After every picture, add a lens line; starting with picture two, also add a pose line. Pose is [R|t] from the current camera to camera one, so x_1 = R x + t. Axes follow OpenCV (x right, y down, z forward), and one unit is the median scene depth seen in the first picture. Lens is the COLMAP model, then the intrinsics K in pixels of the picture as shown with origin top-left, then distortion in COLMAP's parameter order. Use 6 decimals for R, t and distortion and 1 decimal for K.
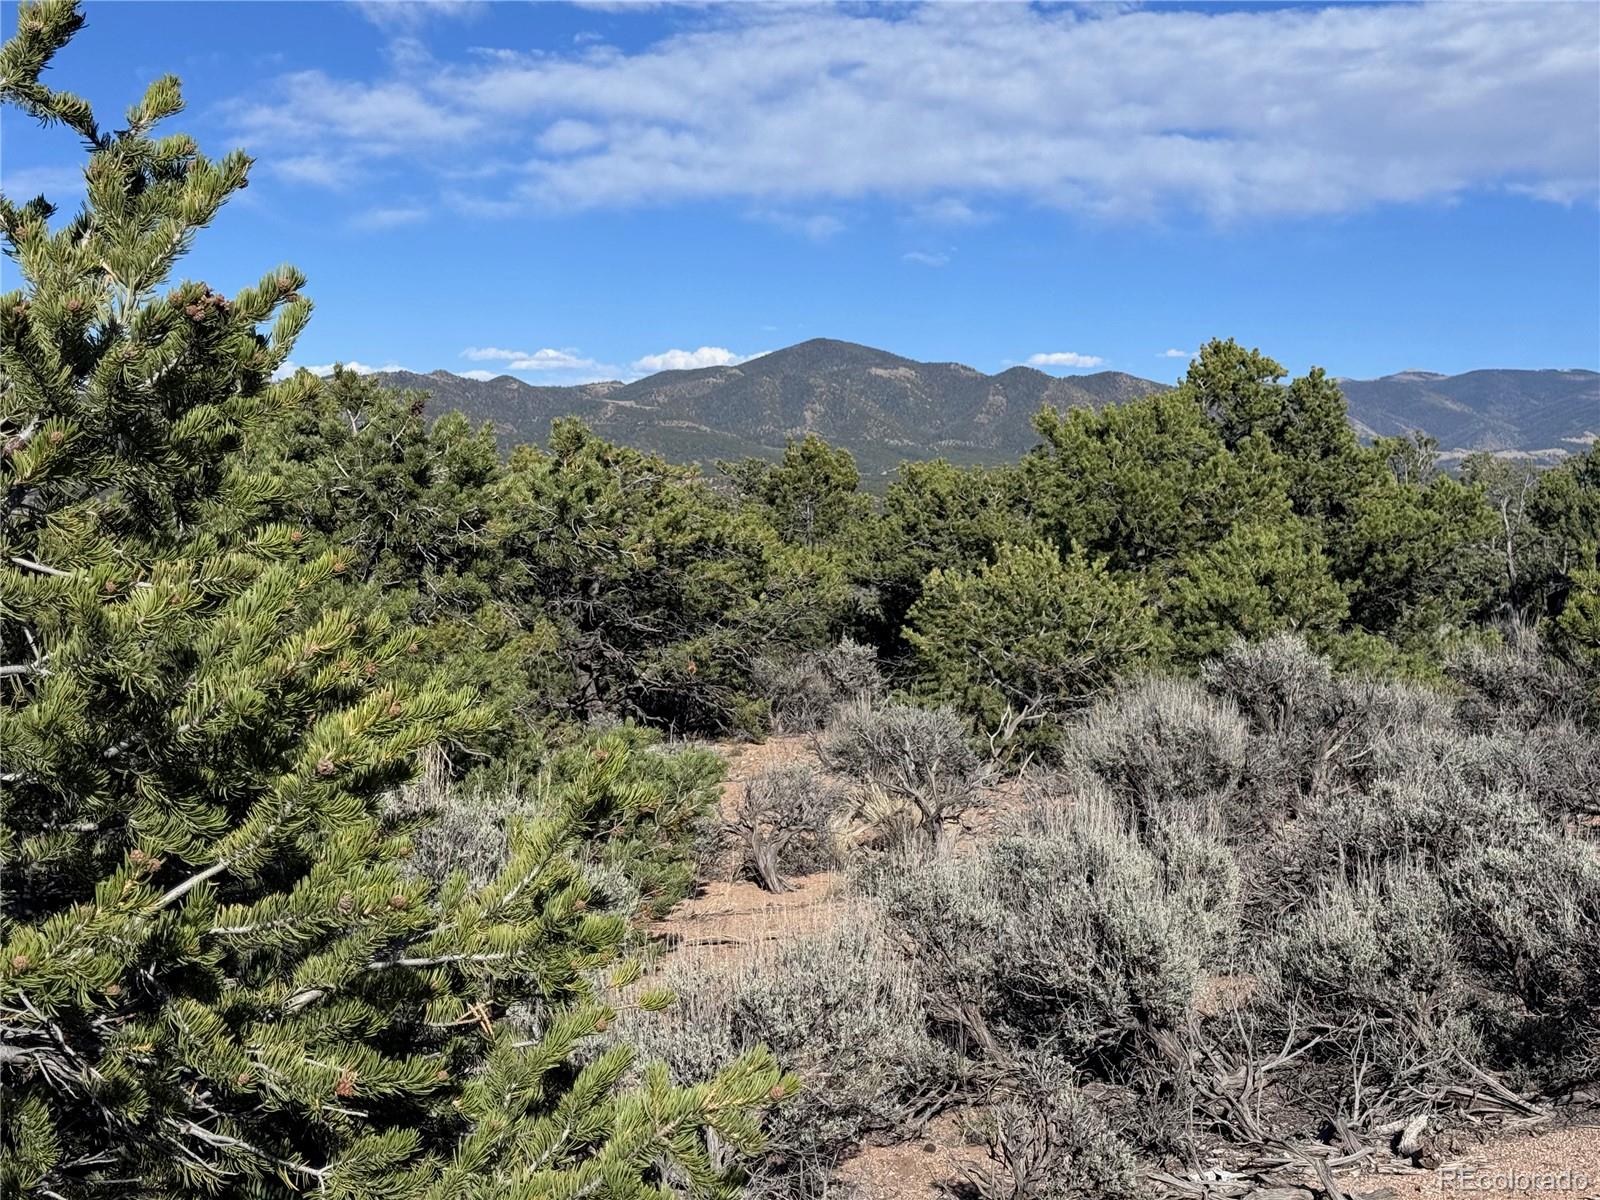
lens RADIAL K [[2661.6, 0, 800.0], [0, 2661.6, 600.0], [0, 0, 1]] dist [0.023707, -3.076500]
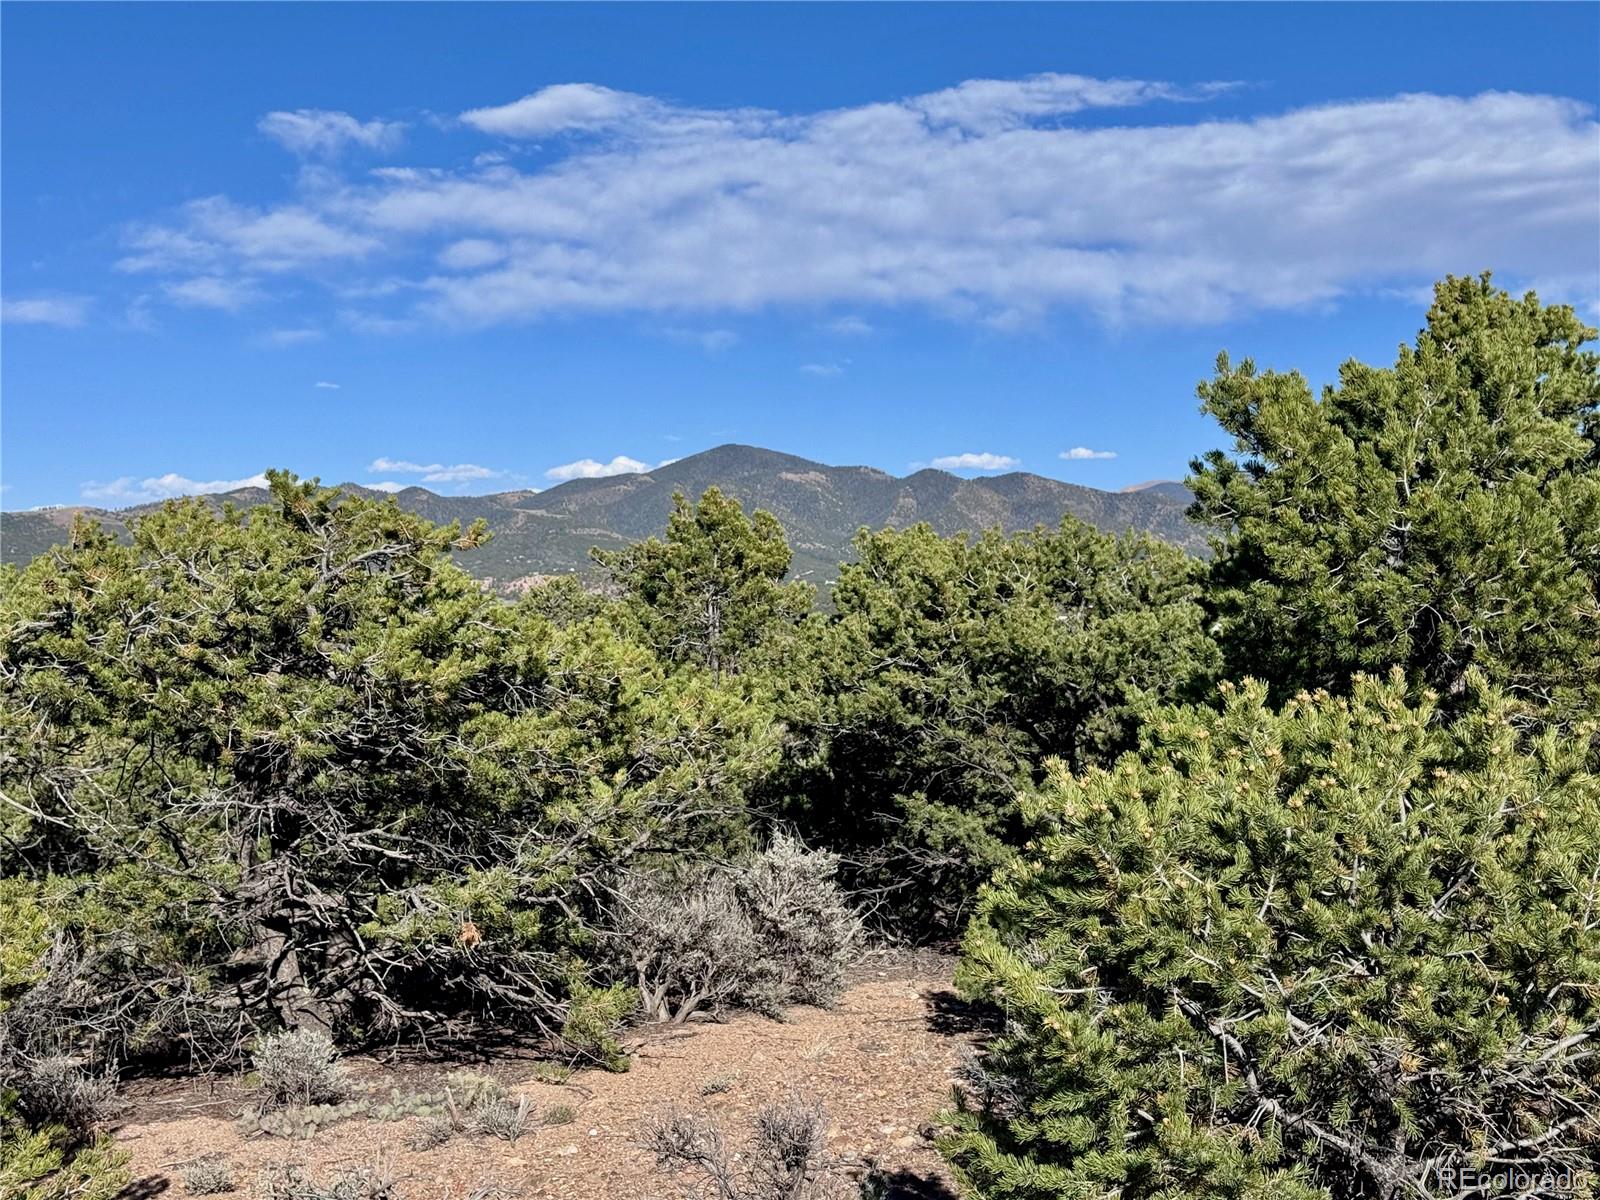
lens RADIAL K [[2077.6, 0, 800.0], [0, 2077.6, 600.0], [0, 0, 1]] dist [0.892025, -2.809274]
pose [[0.998882, -0.020561, 0.042557, 0.001313], [0.022395, 0.998821, -0.043063, -0.005703], [-0.041621, 0.043968, 0.998166, 0.197142]]
